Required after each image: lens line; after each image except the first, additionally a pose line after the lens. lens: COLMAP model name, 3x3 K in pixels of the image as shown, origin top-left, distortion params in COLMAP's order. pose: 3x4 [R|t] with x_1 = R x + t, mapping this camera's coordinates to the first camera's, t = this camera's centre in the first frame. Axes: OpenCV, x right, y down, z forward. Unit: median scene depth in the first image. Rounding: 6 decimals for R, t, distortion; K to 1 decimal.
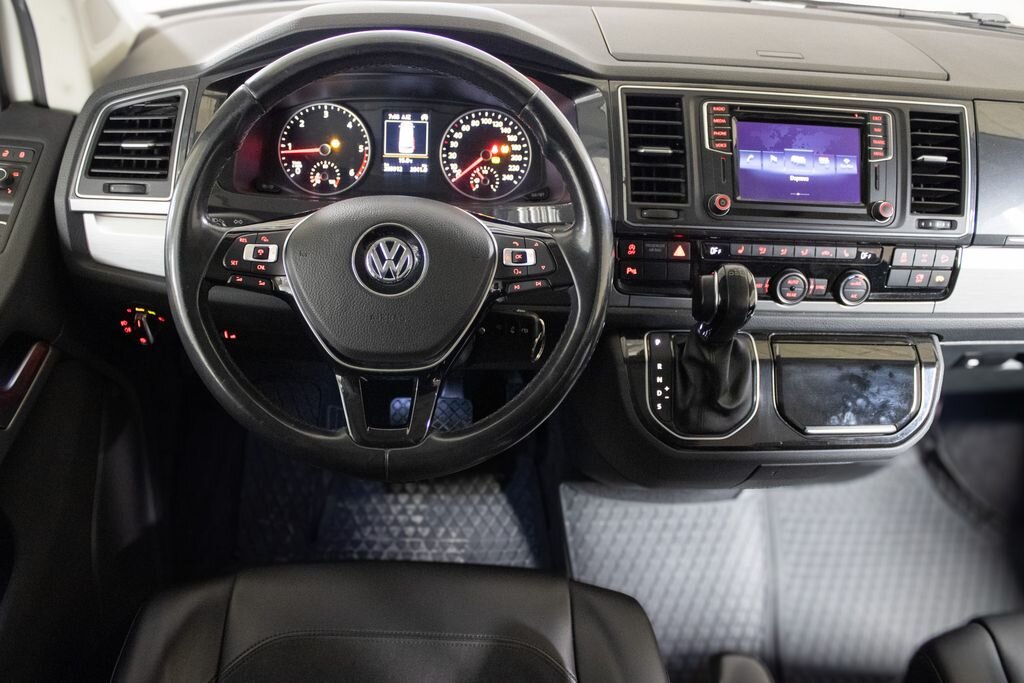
lens RADIAL K [[935.5, 0, 515.9], [0, 935.5, 335.3], [0, 0, 1]] dist [-0.133313, 0.046337]
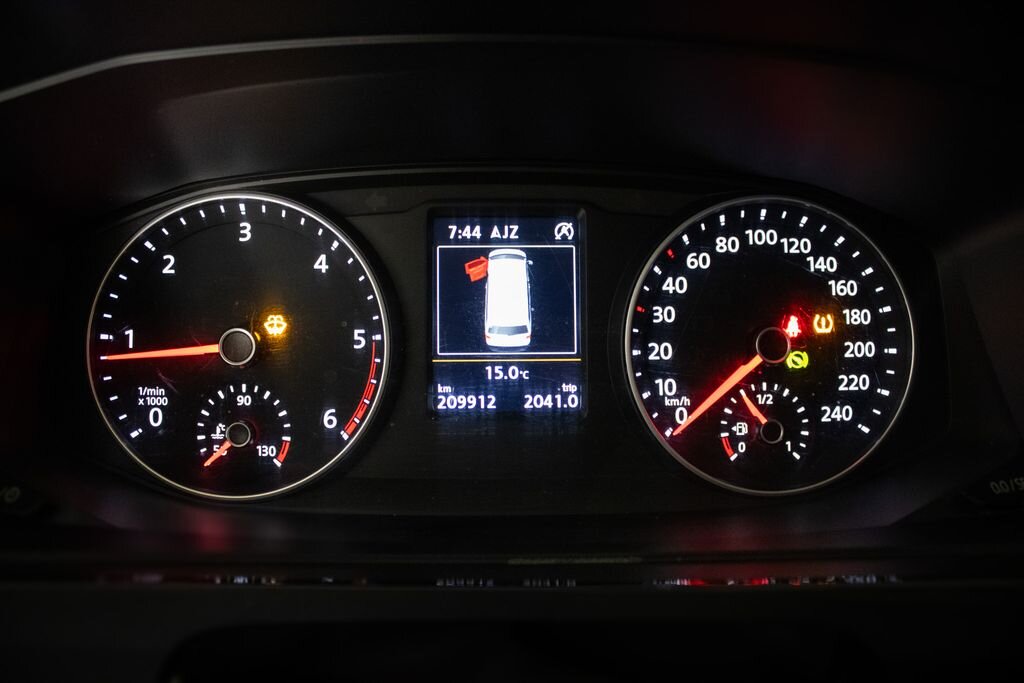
lens RADIAL K [[873.4, 0, 511.7], [0, 873.4, 340.3], [0, 0, 1]] dist [-0.135805, 0.054504]
pose [[0.998363, -0.039782, -0.041102, -0.105717], [0.031813, 0.983330, -0.179028, -0.148258], [0.047539, 0.177427, 0.982985, 0.722382]]
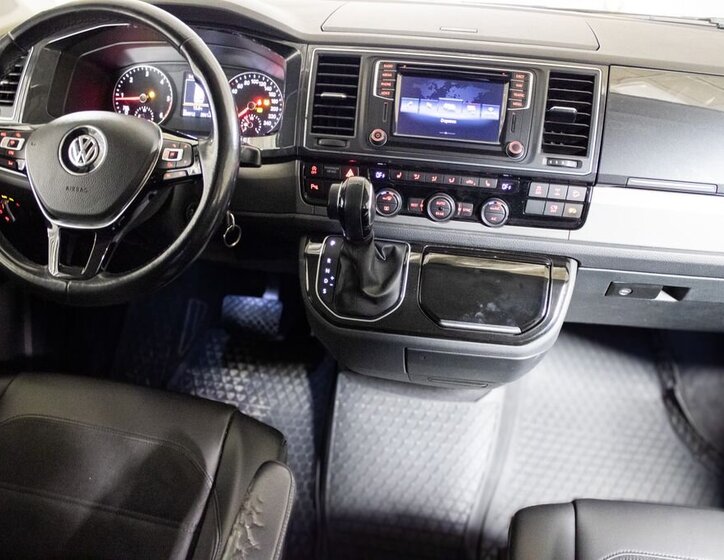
lens RADIAL K [[727.3, 0, 363.2], [0, 727.3, 273.1], [0, 0, 1]] dist [-0.117358, 0.000000]
pose [[0.970994, 0.084676, -0.223608, 0.387078], [-0.096309, 0.994481, -0.041621, 0.079529], [0.218849, 0.061950, 0.973790, 0.019969]]
